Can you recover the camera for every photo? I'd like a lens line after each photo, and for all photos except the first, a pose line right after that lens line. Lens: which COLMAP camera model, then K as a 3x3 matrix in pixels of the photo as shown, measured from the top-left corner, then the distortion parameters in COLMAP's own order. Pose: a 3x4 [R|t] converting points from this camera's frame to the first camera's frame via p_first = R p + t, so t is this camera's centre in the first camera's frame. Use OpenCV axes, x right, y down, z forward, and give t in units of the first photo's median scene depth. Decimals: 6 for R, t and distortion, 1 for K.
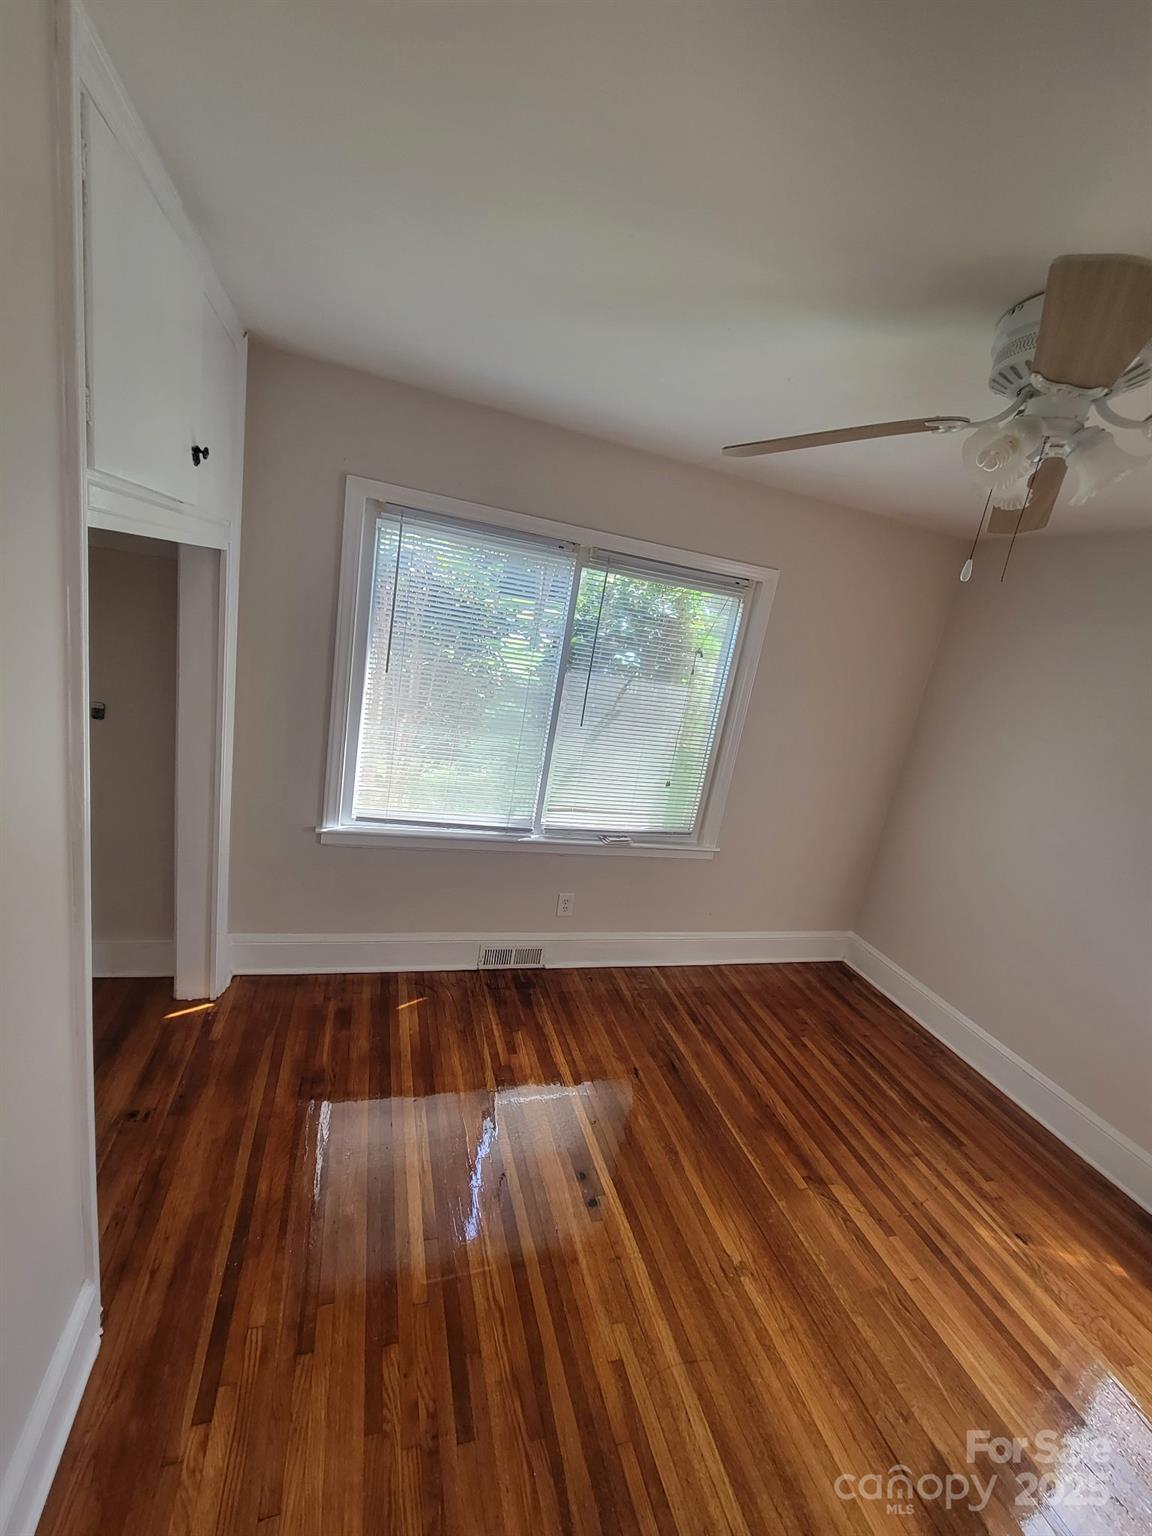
lens RADIAL K [[624.3, 0, 574.2], [0, 624.3, 761.7], [0, 0, 1]] dist [0.000470, -0.000132]
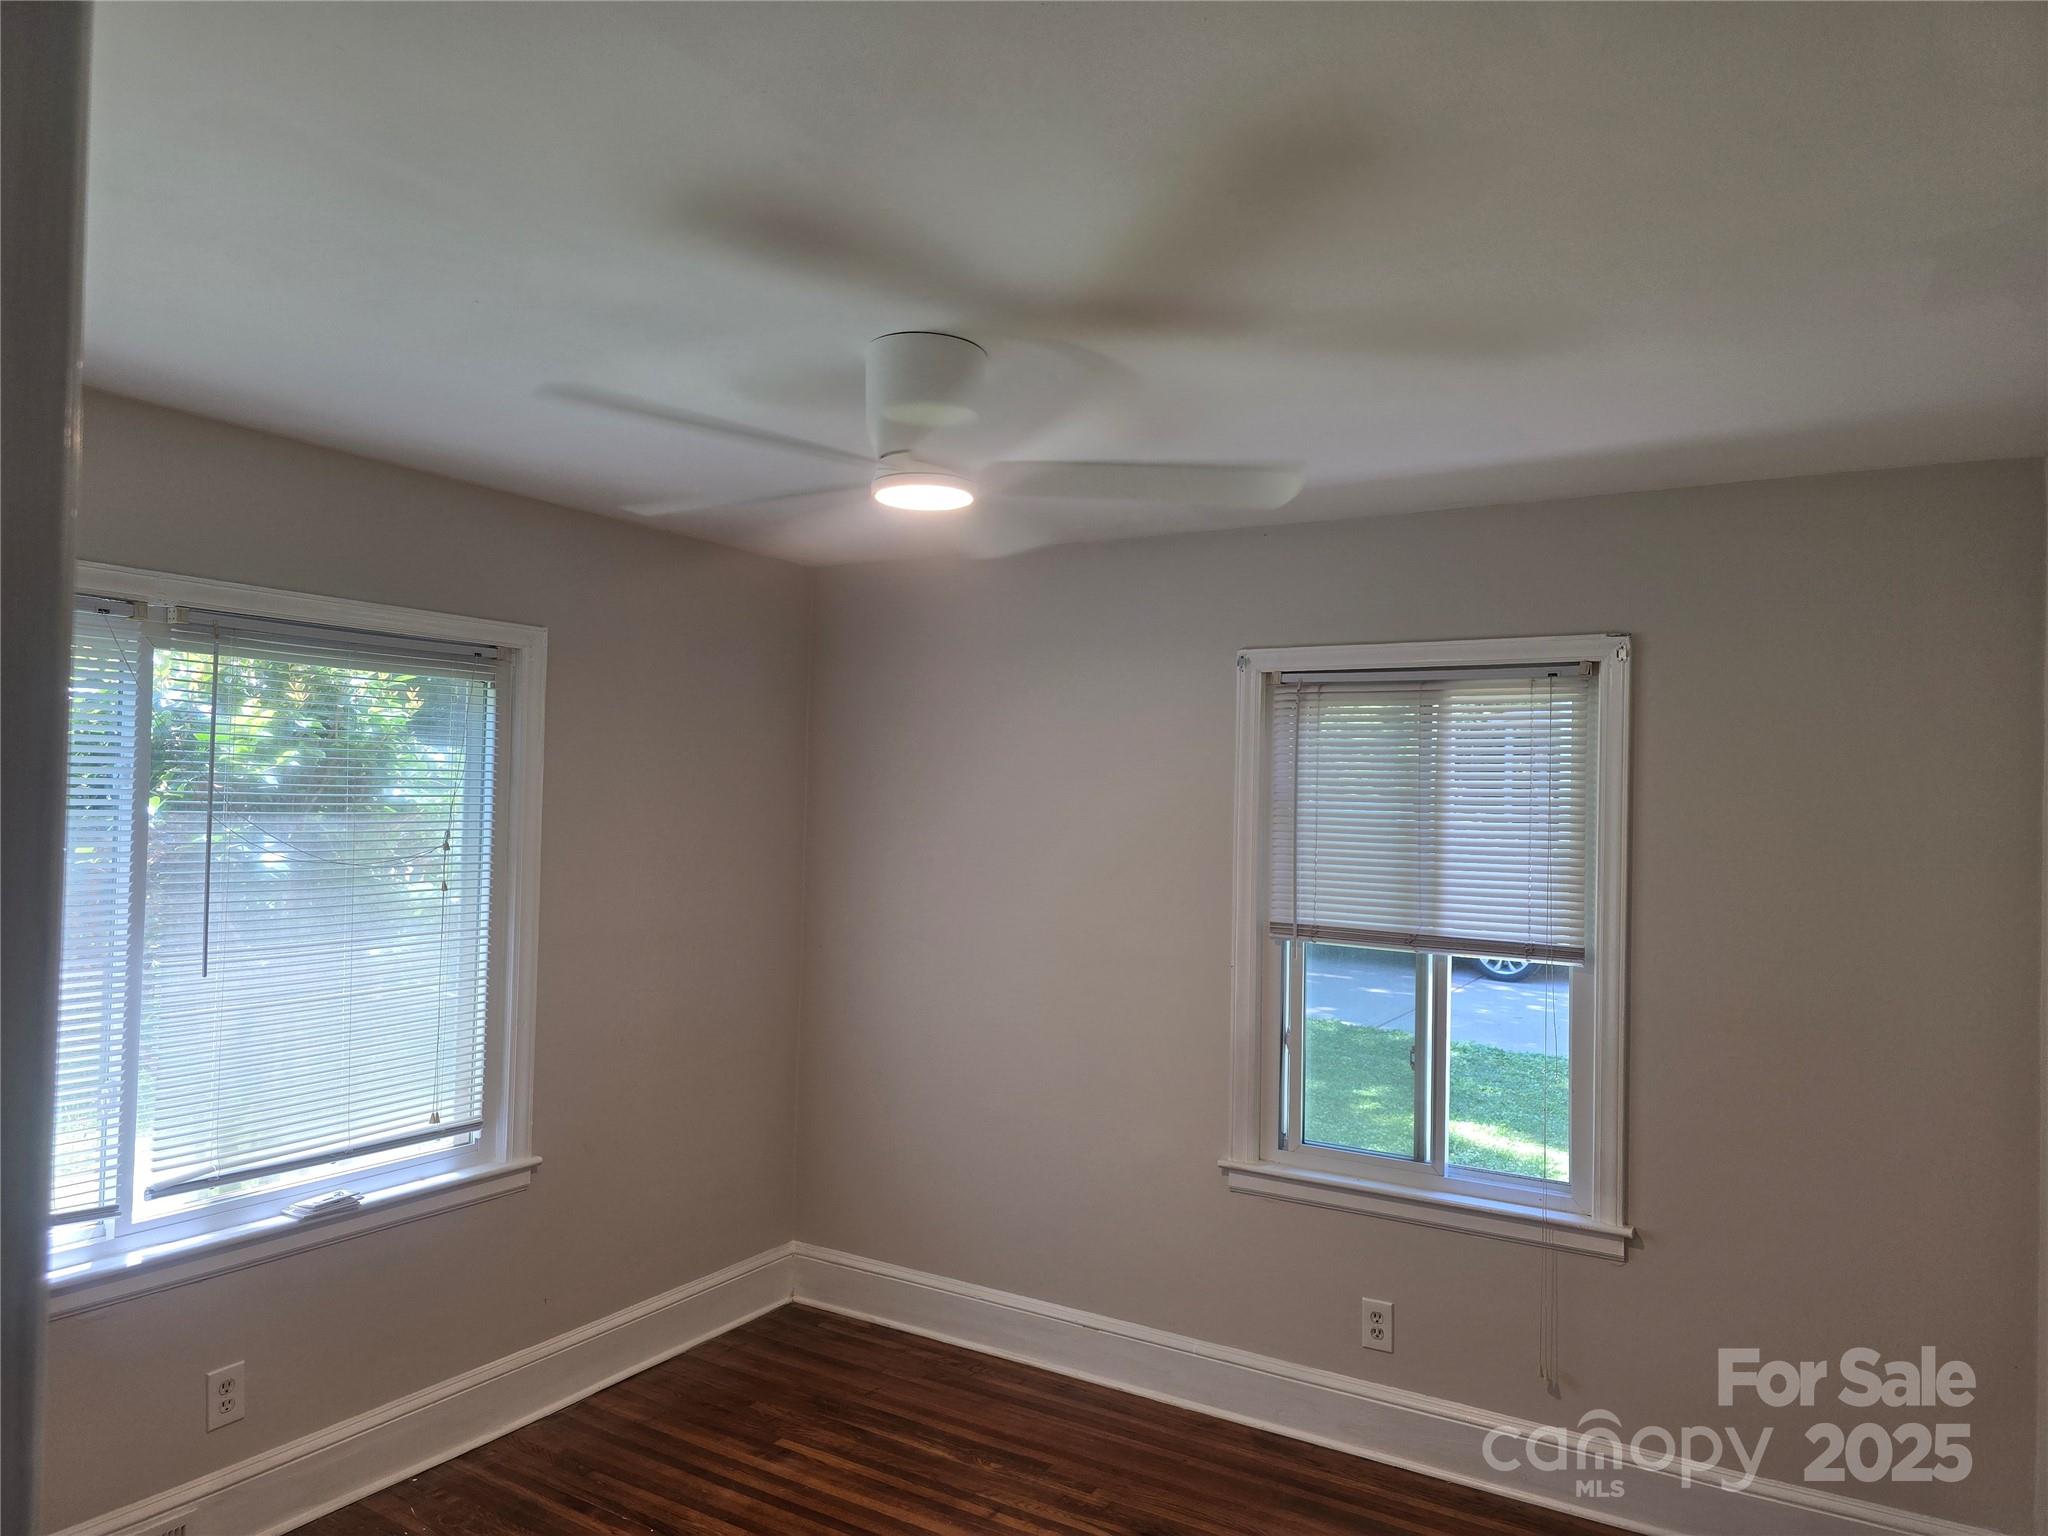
lens RADIAL K [[1365.2, 0, 1024.9], [0, 1365.2, 769.8], [0, 0, 1]] dist [0.034623, -0.011471]
pose [[0.742982, -0.138193, 0.654889, -0.181371], [0.260697, 0.960932, -0.092992, 0.048492], [-0.616453, 0.239819, 0.749981, -0.174128]]
